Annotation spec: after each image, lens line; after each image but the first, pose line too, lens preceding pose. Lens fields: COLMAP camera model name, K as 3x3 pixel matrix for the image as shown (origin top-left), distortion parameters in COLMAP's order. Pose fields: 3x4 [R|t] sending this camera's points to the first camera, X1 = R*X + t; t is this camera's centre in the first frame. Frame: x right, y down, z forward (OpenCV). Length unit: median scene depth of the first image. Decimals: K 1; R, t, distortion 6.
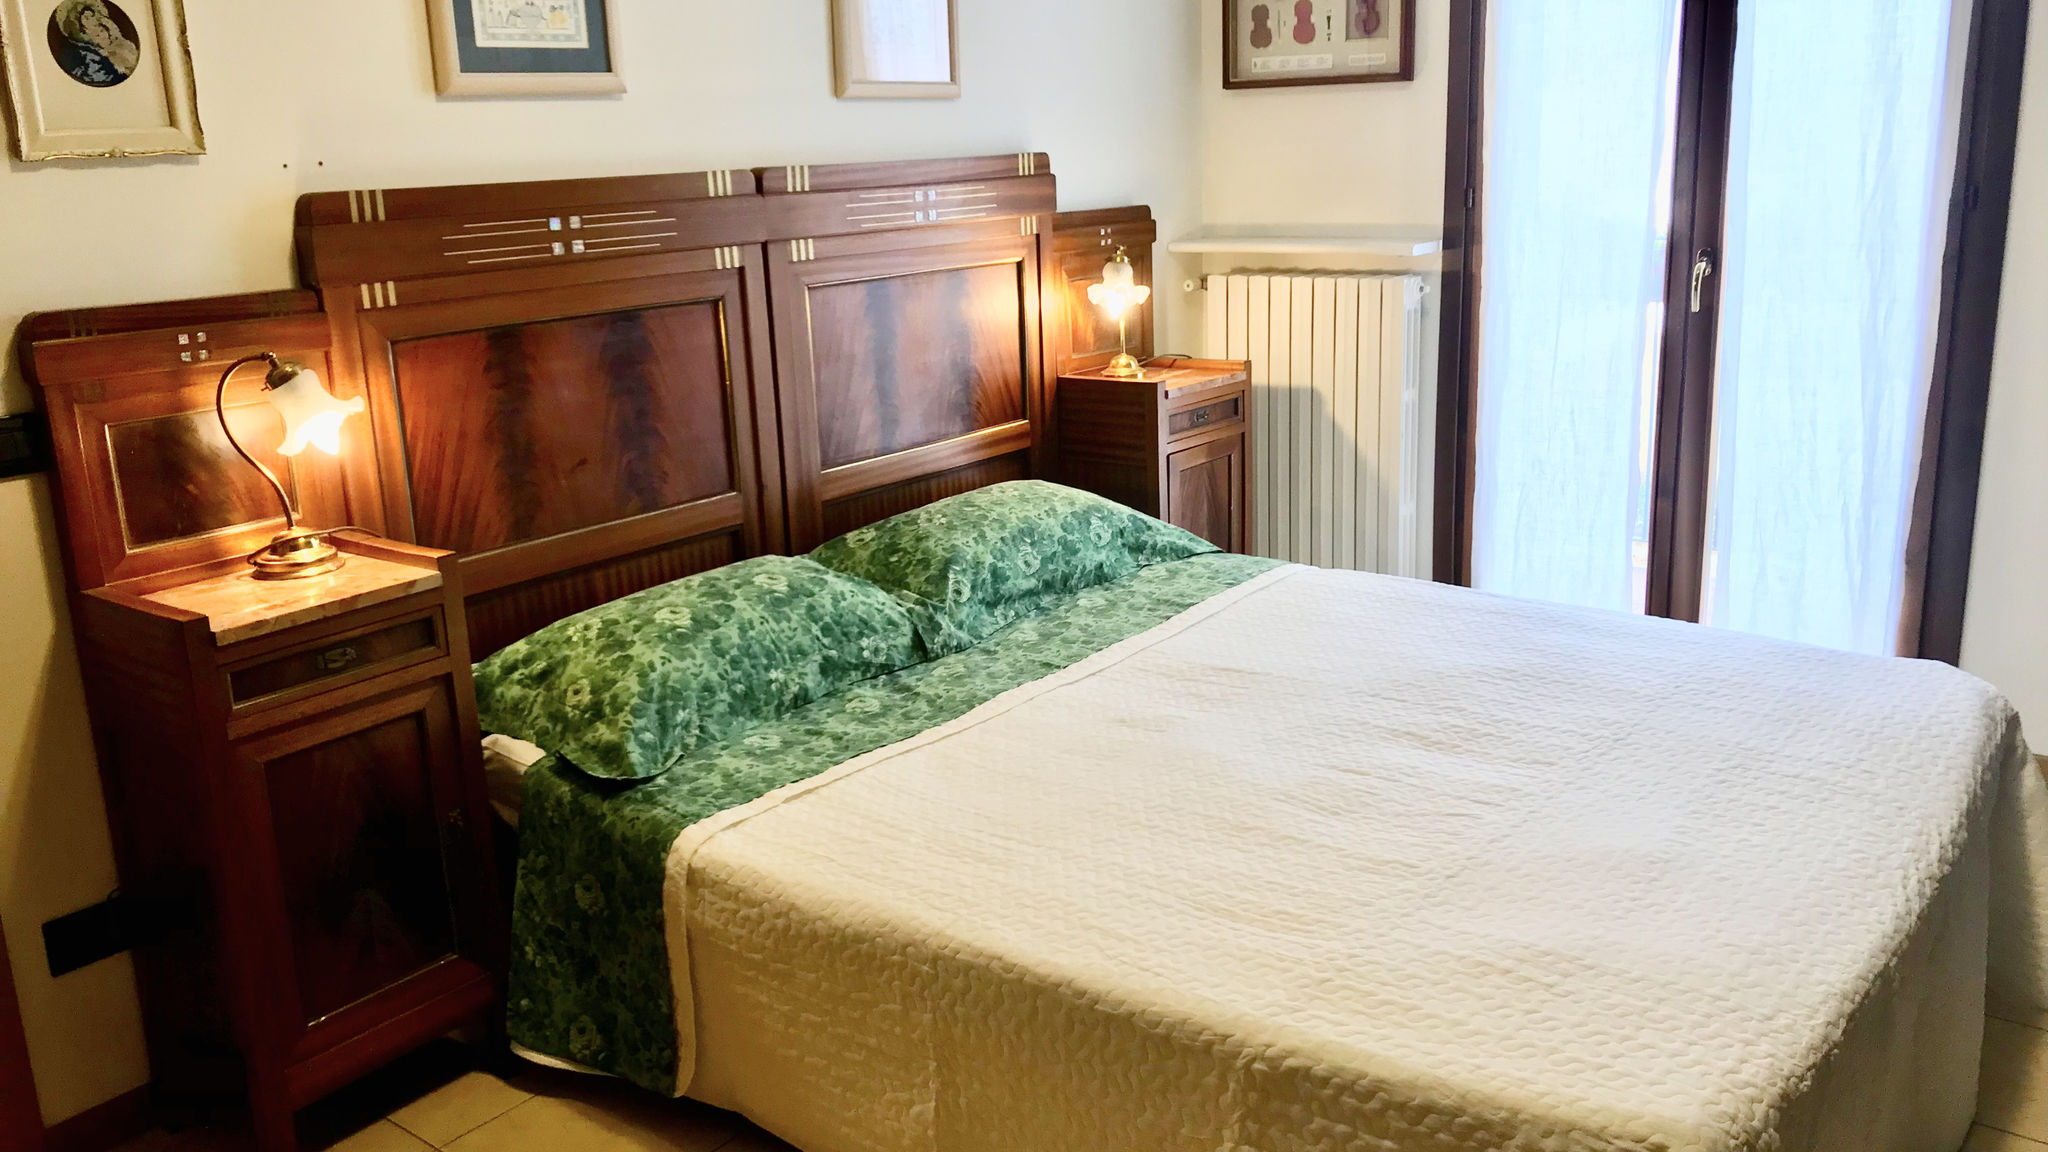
lens RADIAL K [[1701.4, 0, 1022.6], [0, 1701.4, 590.7], [0, 0, 1]] dist [0.040919, -0.036314]
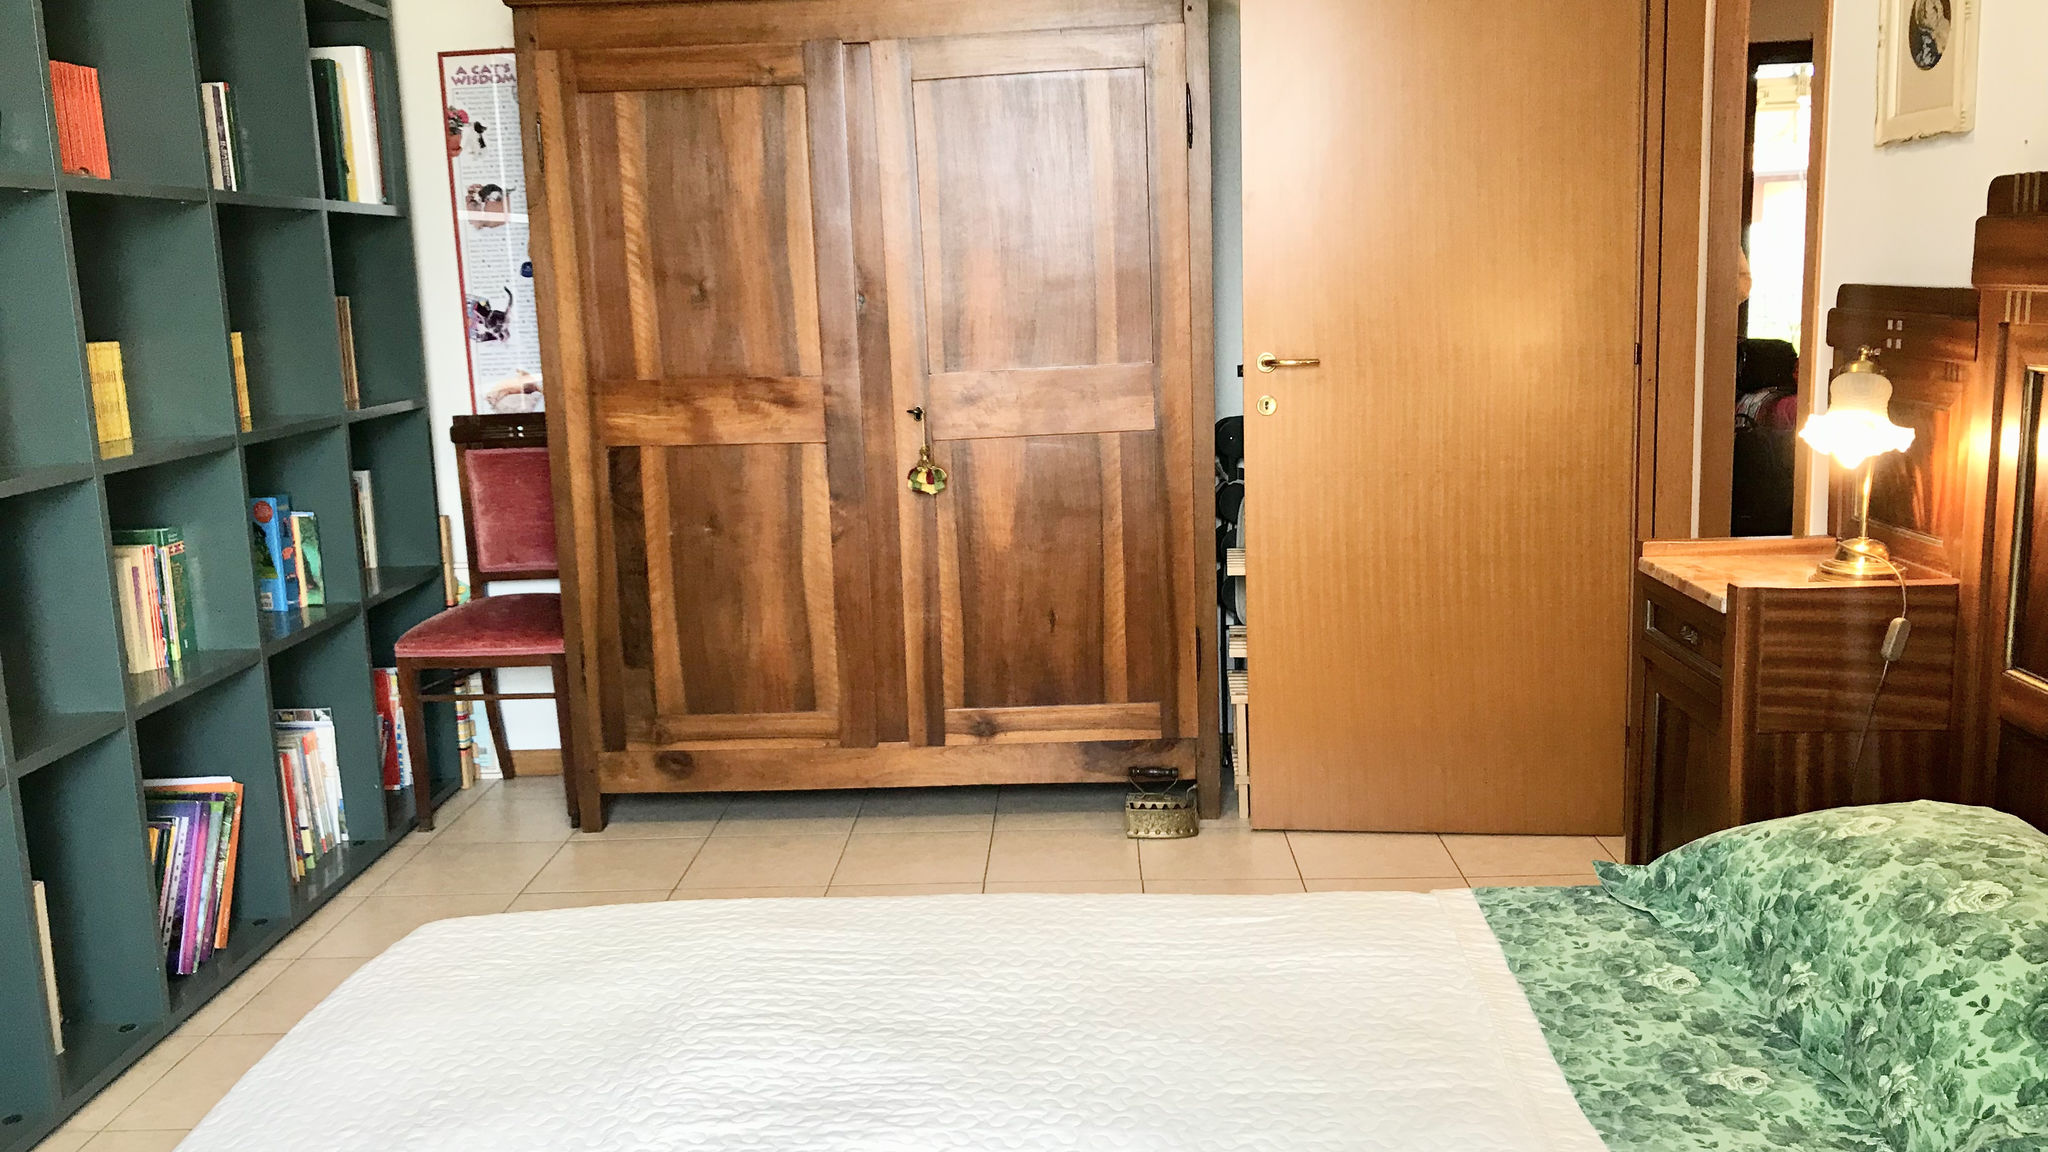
lens RADIAL K [[1701.4, 0, 1017.7], [0, 1701.4, 554.1], [0, 0, 1]] dist [0.040919, -0.036314]
pose [[-0.805498, 0.162736, -0.569816, 0.366665], [-0.094172, 0.914183, 0.394209, -0.272132], [0.585069, 0.371195, -0.721047, 1.086513]]
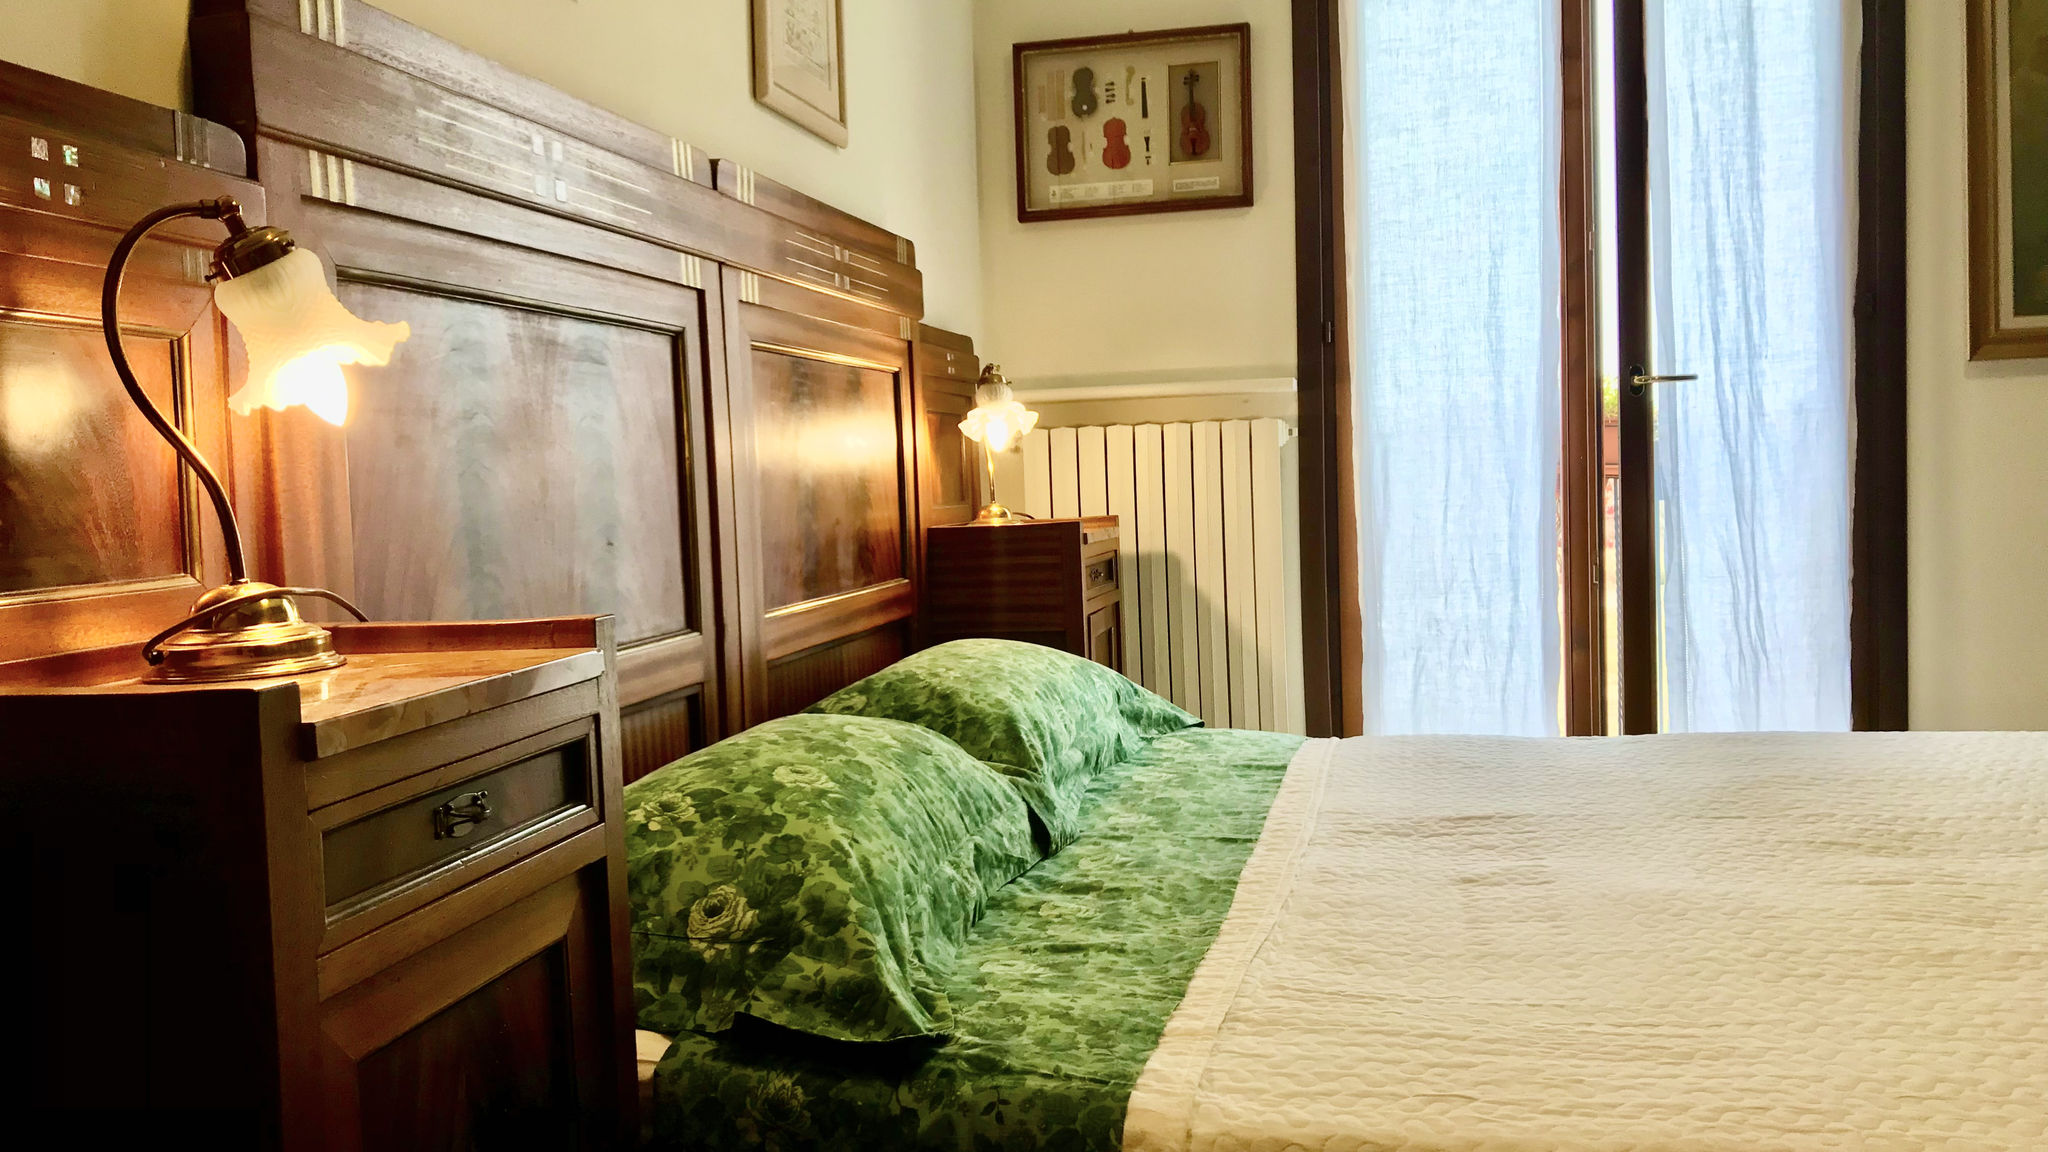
lens RADIAL K [[1701.4, 0, 1002.2], [0, 1701.4, 569.8], [0, 0, 1]] dist [0.040919, -0.036314]
pose [[0.905391, -0.021436, 0.424037, -0.337867], [0.116762, 0.972787, -0.200129, 0.061126], [-0.408207, 0.230707, 0.883256, 0.387040]]
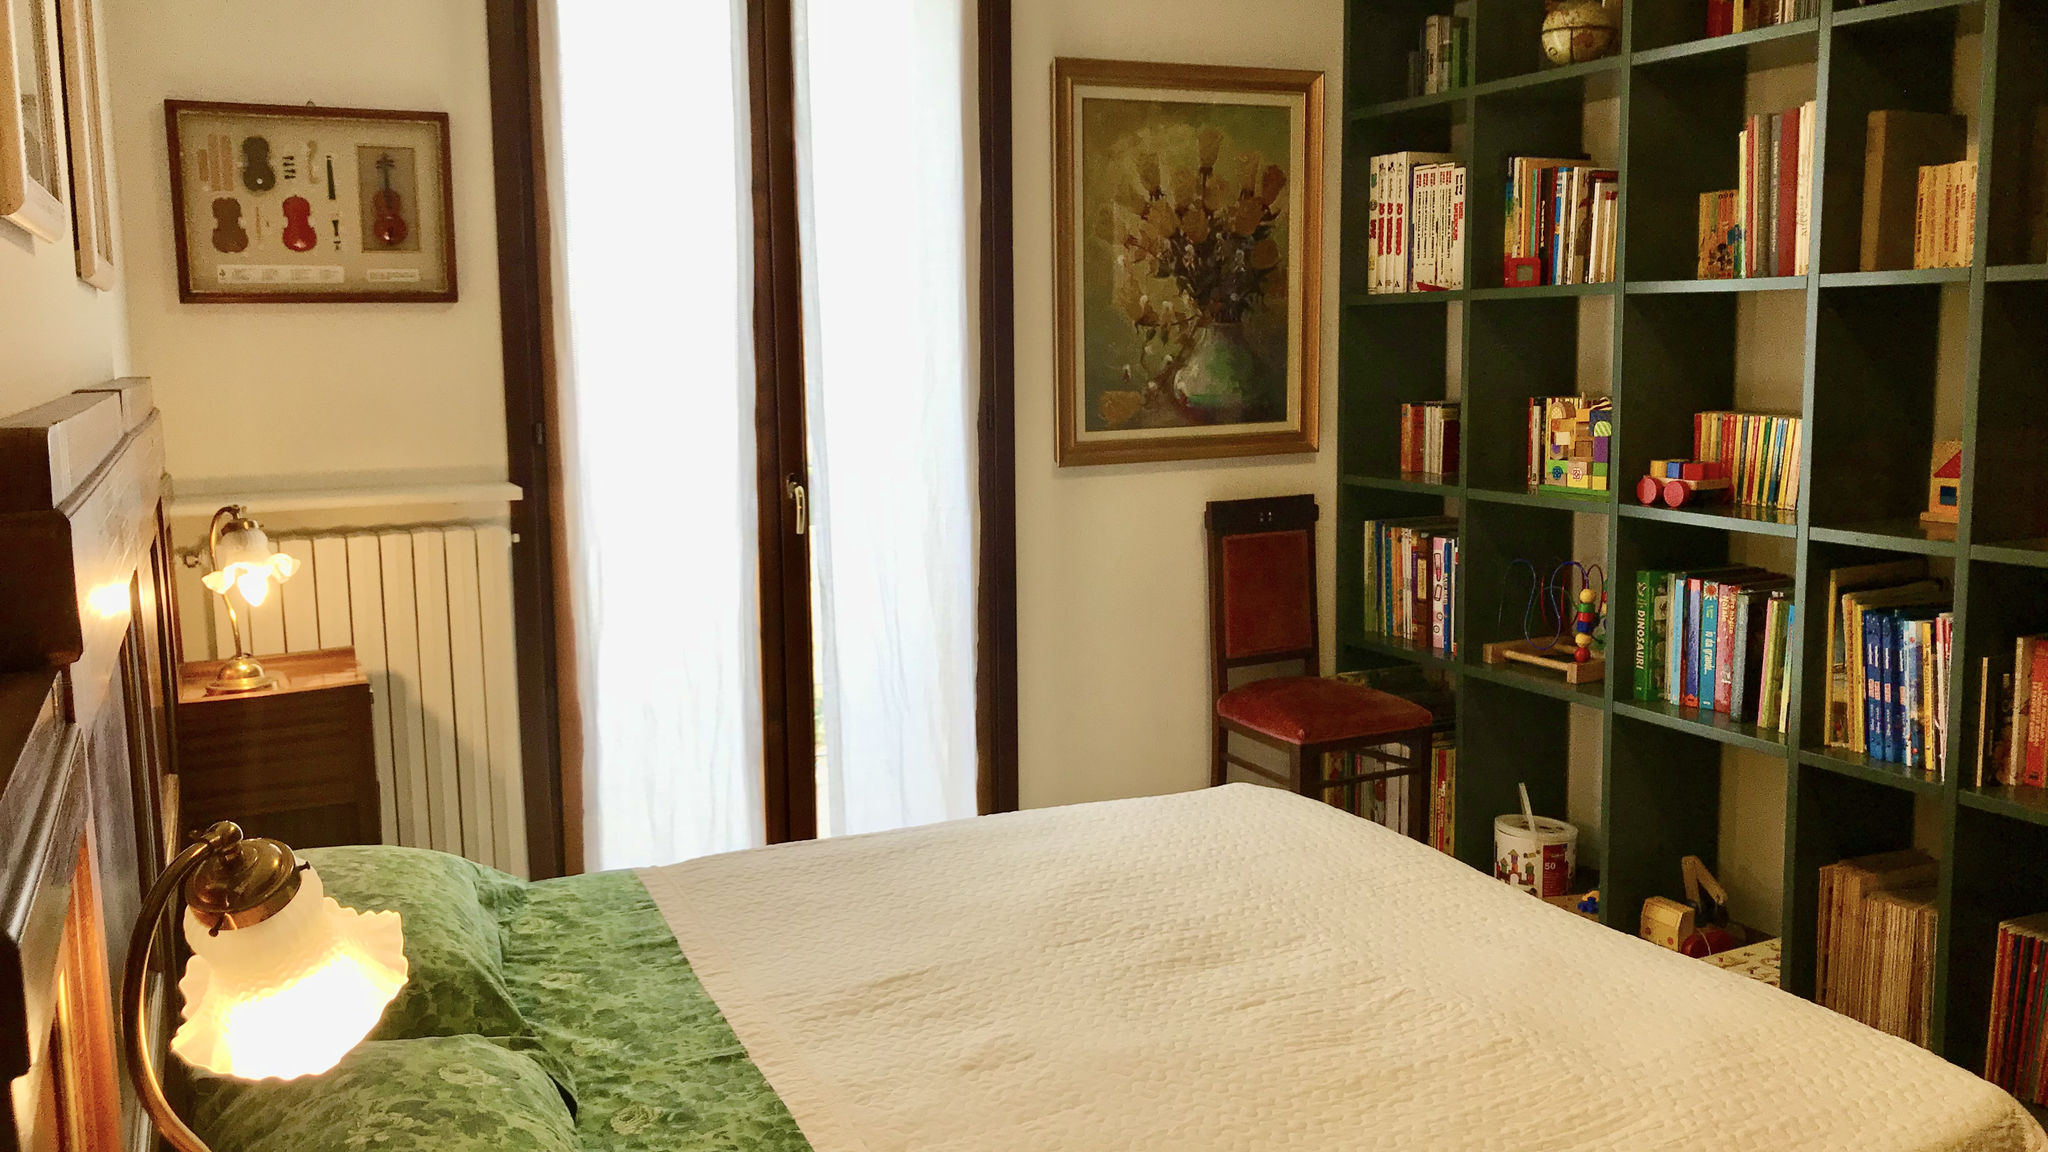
lens RADIAL K [[1701.4, 0, 1022.2], [0, 1701.4, 557.9], [0, 0, 1]] dist [0.040919, -0.036314]
pose [[0.442219, -0.089606, 0.892420, -0.526112], [0.236791, 0.971359, -0.019805, -0.111580], [-0.865085, 0.220075, 0.450771, 0.492991]]
